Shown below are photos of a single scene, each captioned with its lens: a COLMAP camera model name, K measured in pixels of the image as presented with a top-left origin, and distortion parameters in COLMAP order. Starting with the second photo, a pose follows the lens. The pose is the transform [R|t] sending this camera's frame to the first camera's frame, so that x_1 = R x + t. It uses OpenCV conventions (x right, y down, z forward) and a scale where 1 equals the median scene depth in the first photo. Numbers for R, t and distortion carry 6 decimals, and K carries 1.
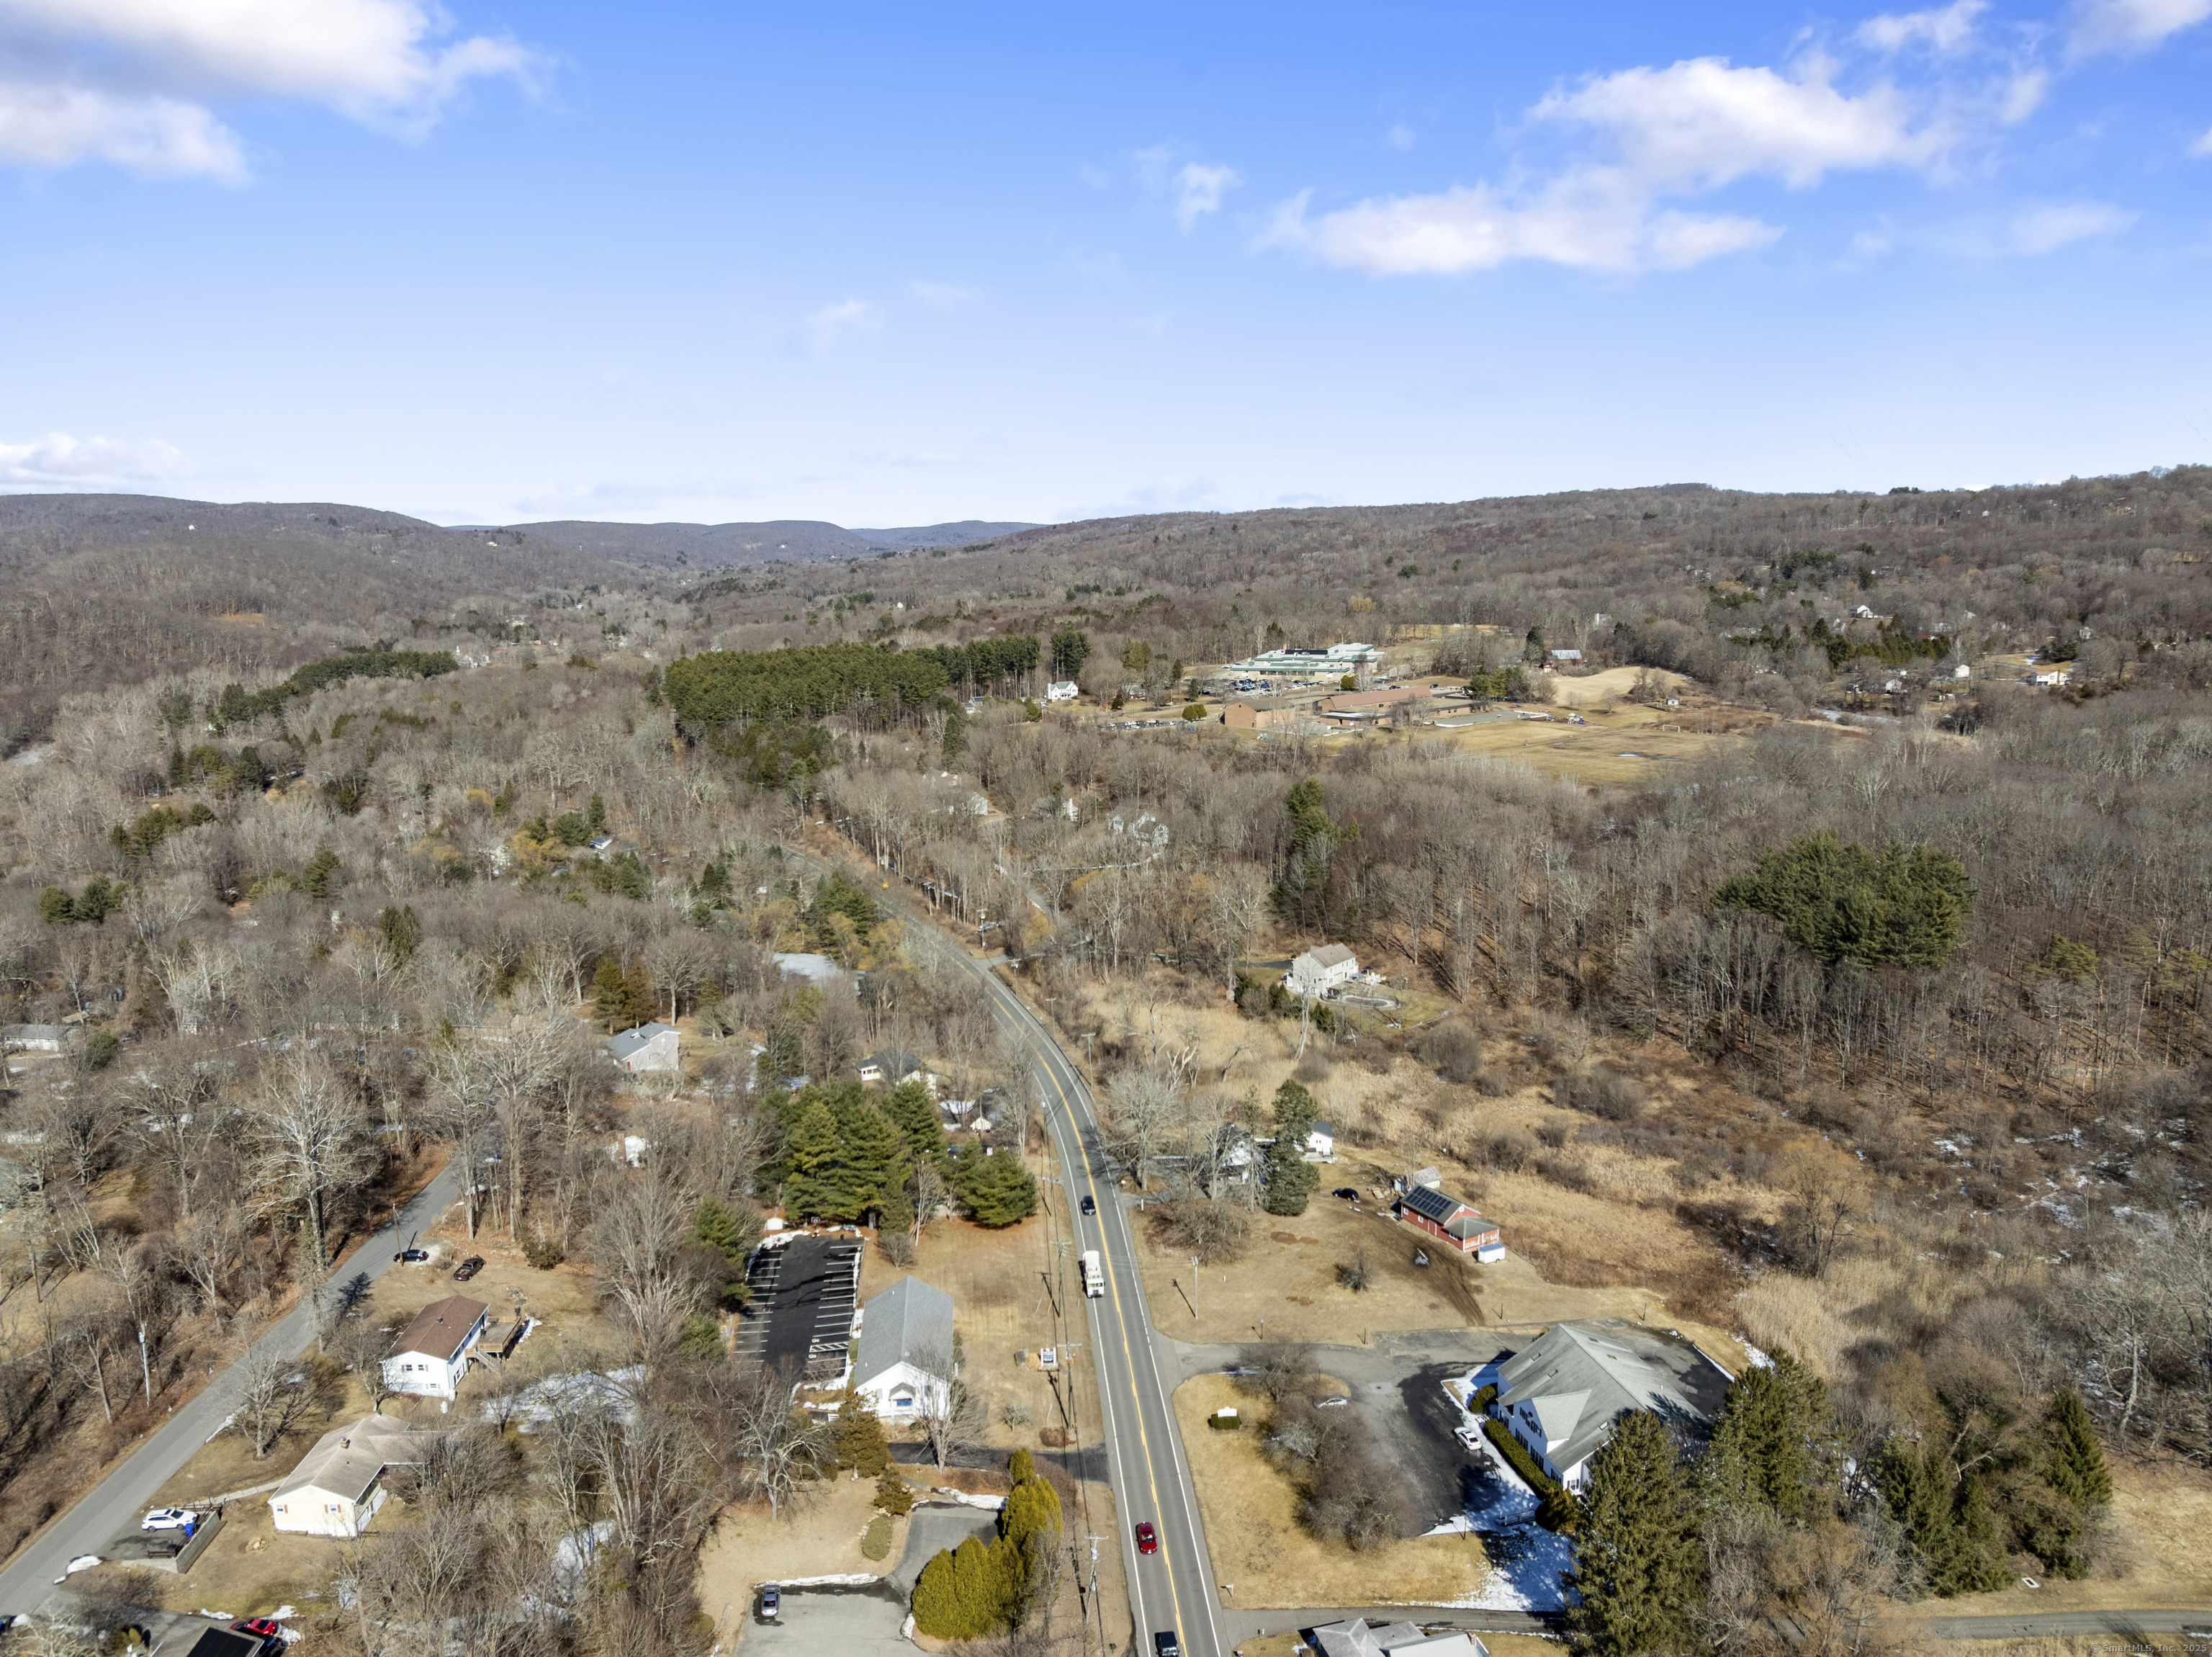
lens RADIAL K [[1558.1, 0, 1106.0], [0, 1558.1, 828.5], [0, 0, 1]] dist [-0.022055, -0.037351]
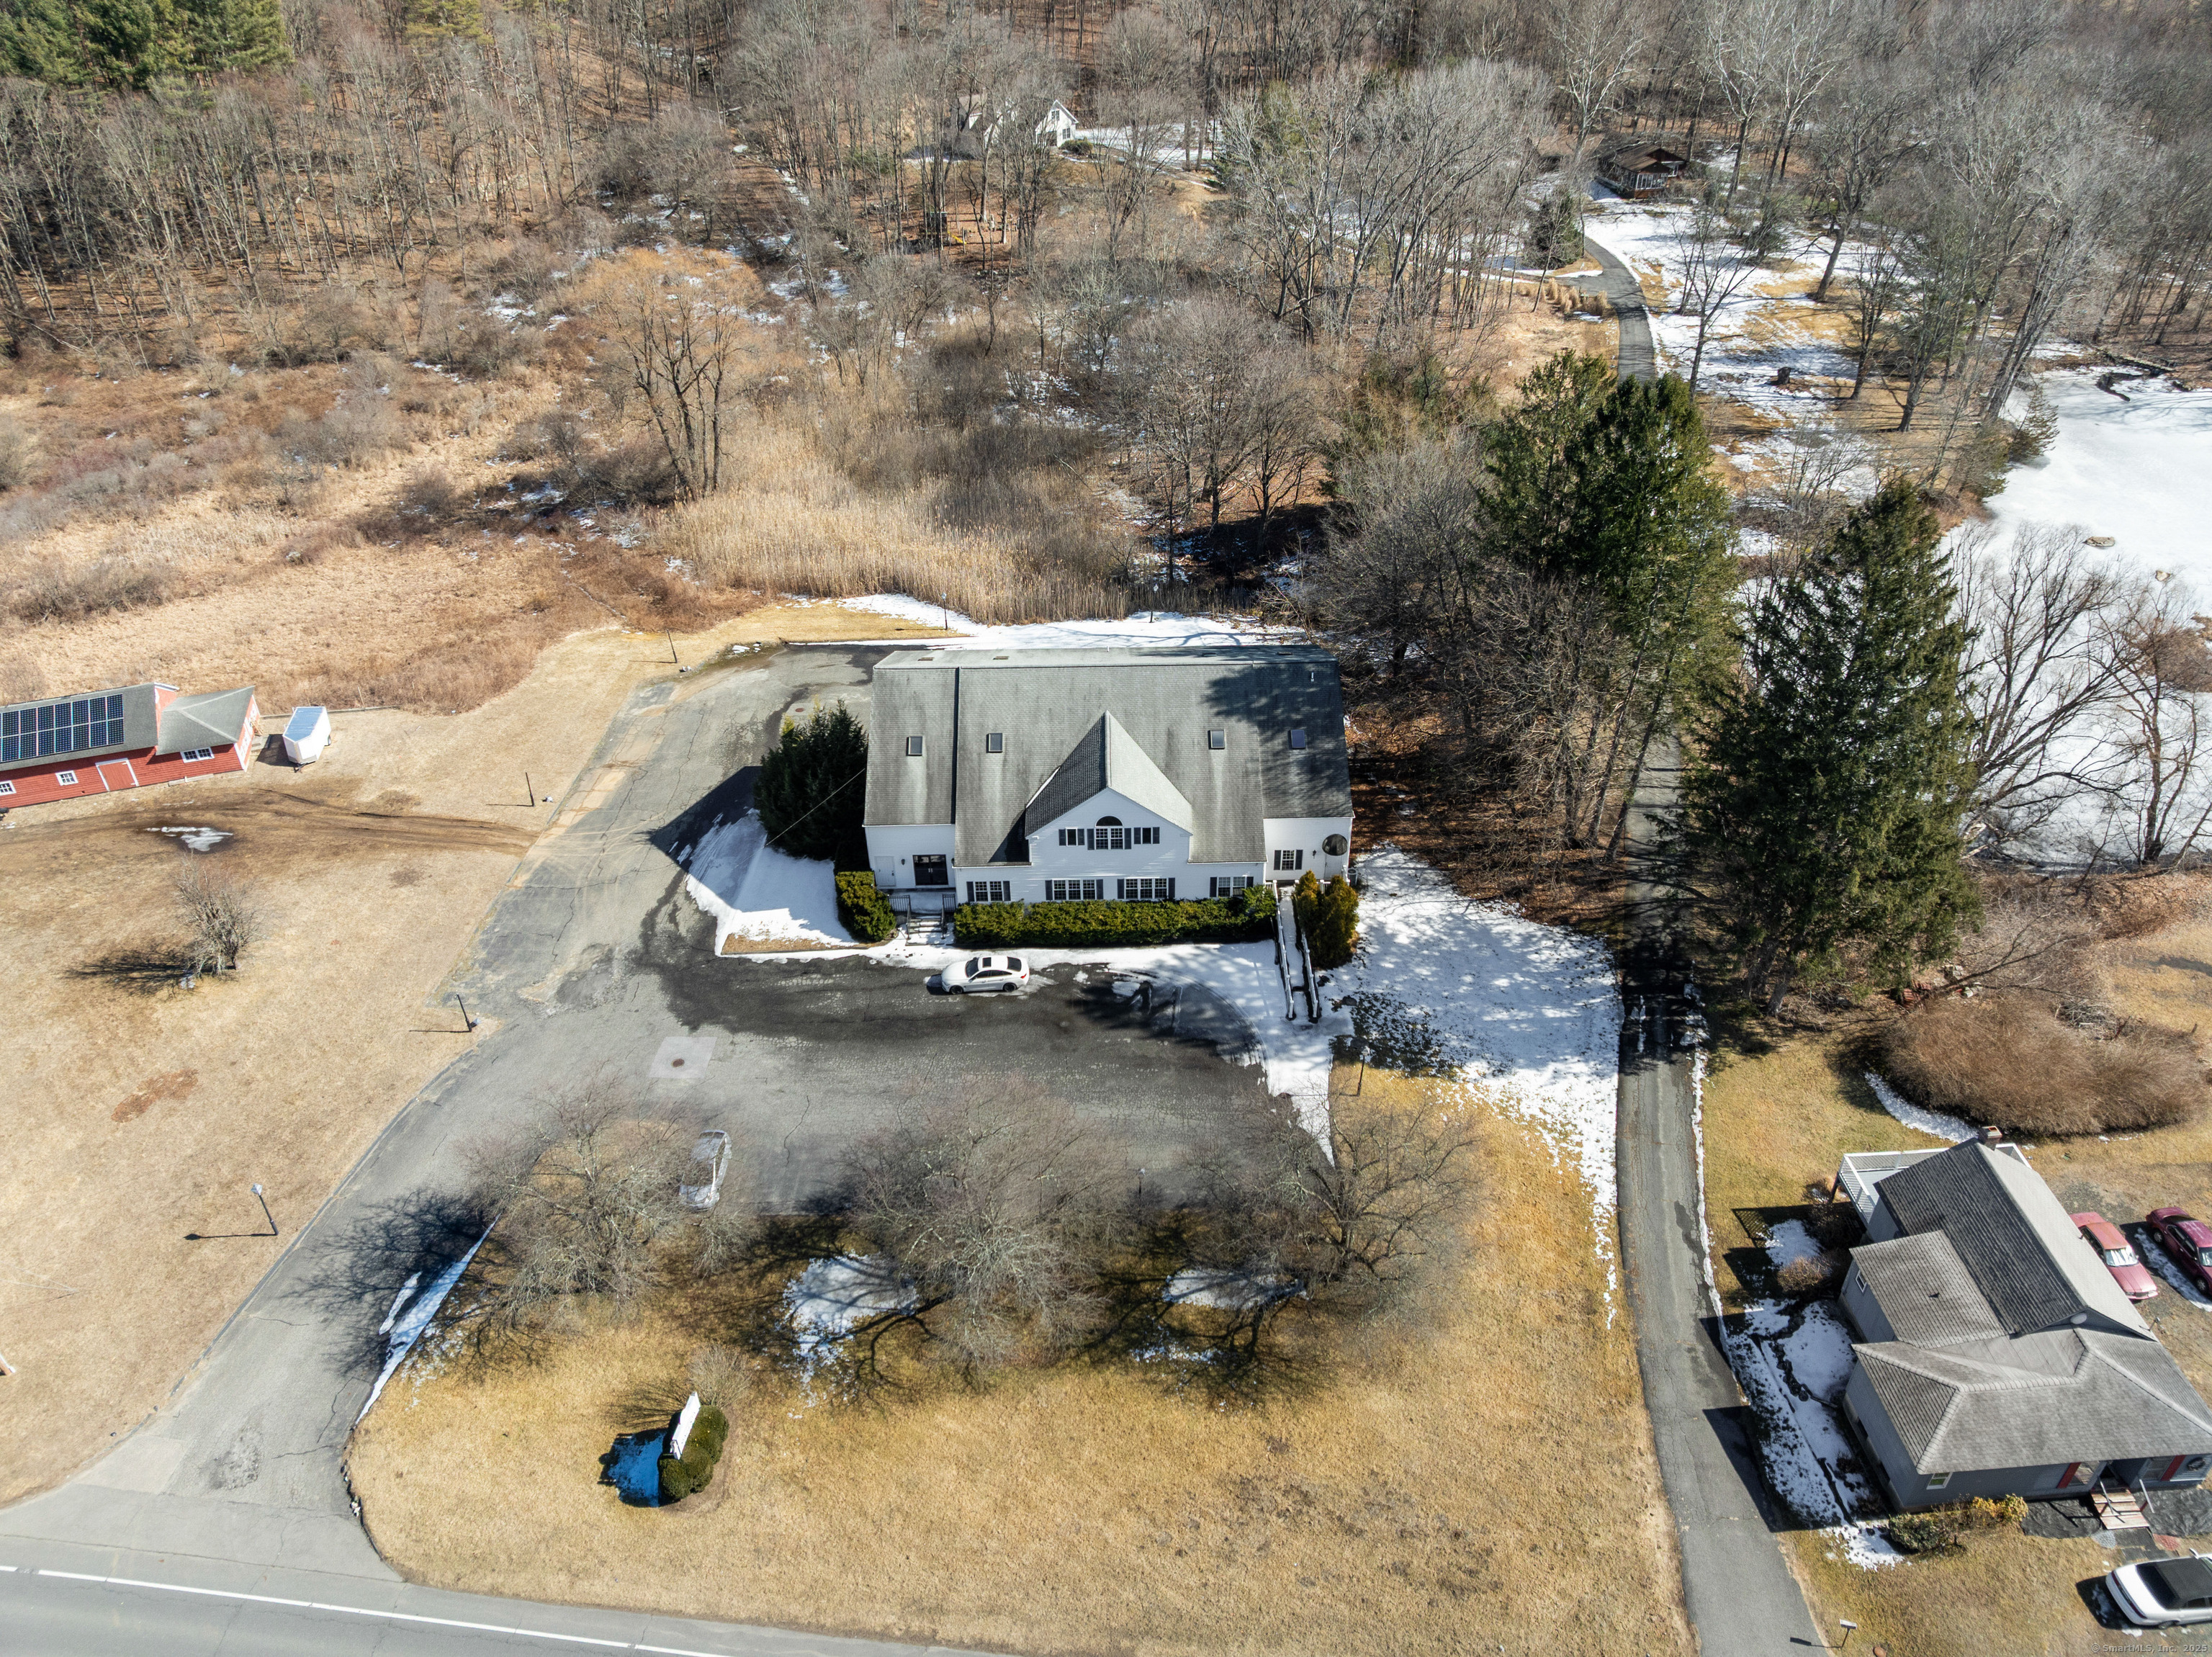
lens RADIAL K [[1565.0, 0, 1100.8], [0, 1565.0, 781.7], [0, 0, 1]] dist [-0.039302, -0.002592]
pose [[0.209441, -0.515107, 0.831143, -0.068341], [0.183994, 0.855572, 0.483882, 0.117860], [-0.960354, 0.051581, 0.273969, 0.672446]]
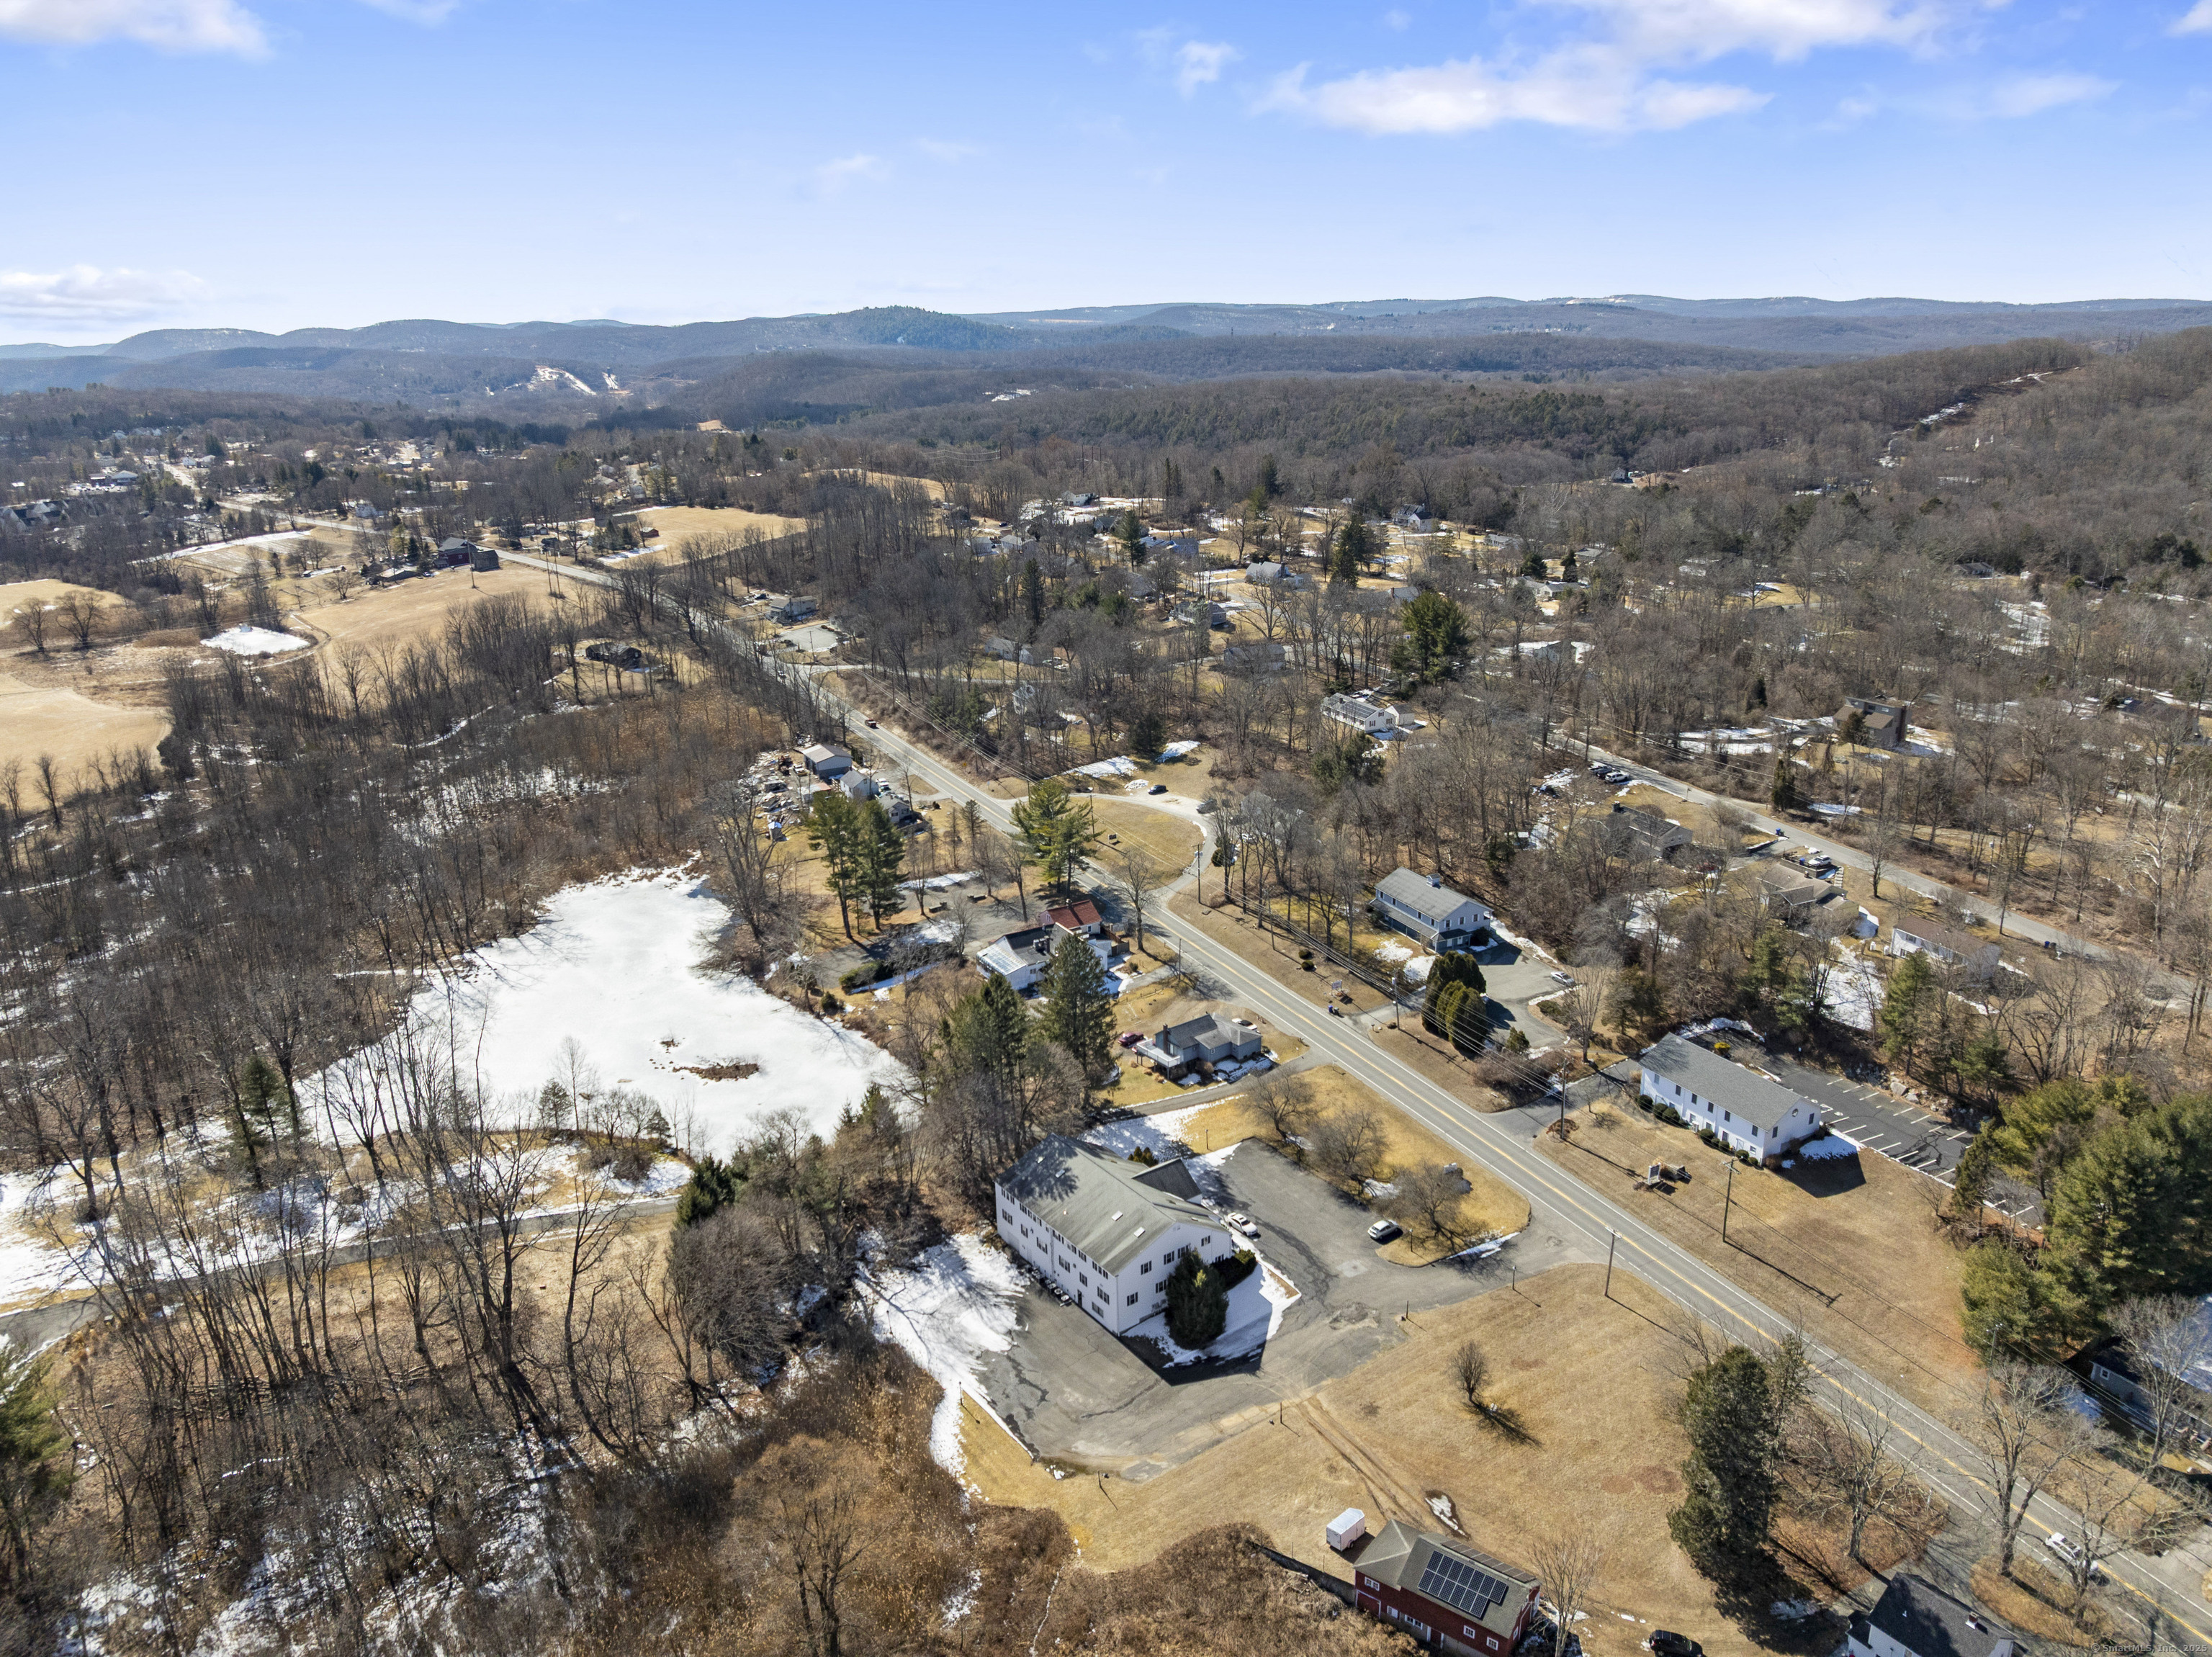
lens RADIAL K [[1558.1, 0, 1106.0], [0, 1558.1, 828.5], [0, 0, 1]] dist [-0.022055, -0.037351]
pose [[-0.921283, 0.155669, -0.356378, 0.510598], [-0.032478, 0.882390, 0.469396, -0.257087], [0.387535, 0.444021, -0.807875, 1.333765]]
